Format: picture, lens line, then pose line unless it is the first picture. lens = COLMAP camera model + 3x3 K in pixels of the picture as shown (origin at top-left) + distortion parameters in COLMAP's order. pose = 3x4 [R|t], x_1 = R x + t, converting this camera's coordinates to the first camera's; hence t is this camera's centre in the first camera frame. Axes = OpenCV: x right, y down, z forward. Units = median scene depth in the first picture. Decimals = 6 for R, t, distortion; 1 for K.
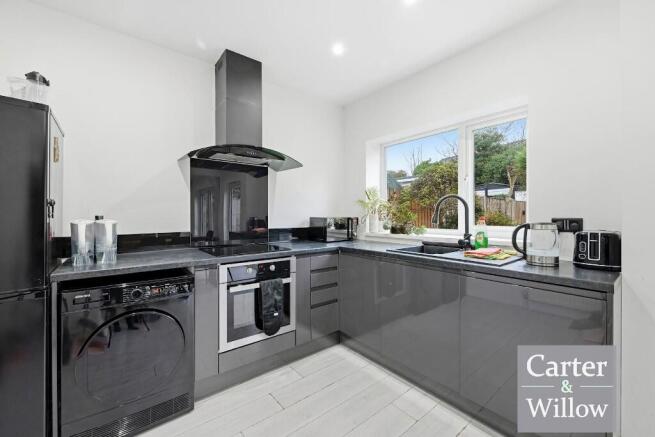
lens RADIAL K [[265.5, 0, 329.3], [0, 265.5, 217.0], [0, 0, 1]] dist [-0.001101, -0.000109]
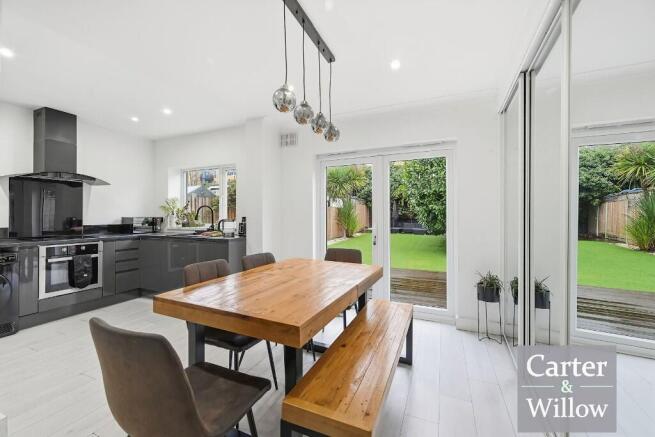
lens RADIAL K [[265.5, 0, 326.7], [0, 265.5, 215.0], [0, 0, 1]] dist [-0.001101, -0.000109]
pose [[0.888818, 0.003663, 0.458246, 0.310093], [0.002325, 0.999919, -0.012504, 0.011504], [-0.458254, 0.012179, 0.888738, -0.956394]]
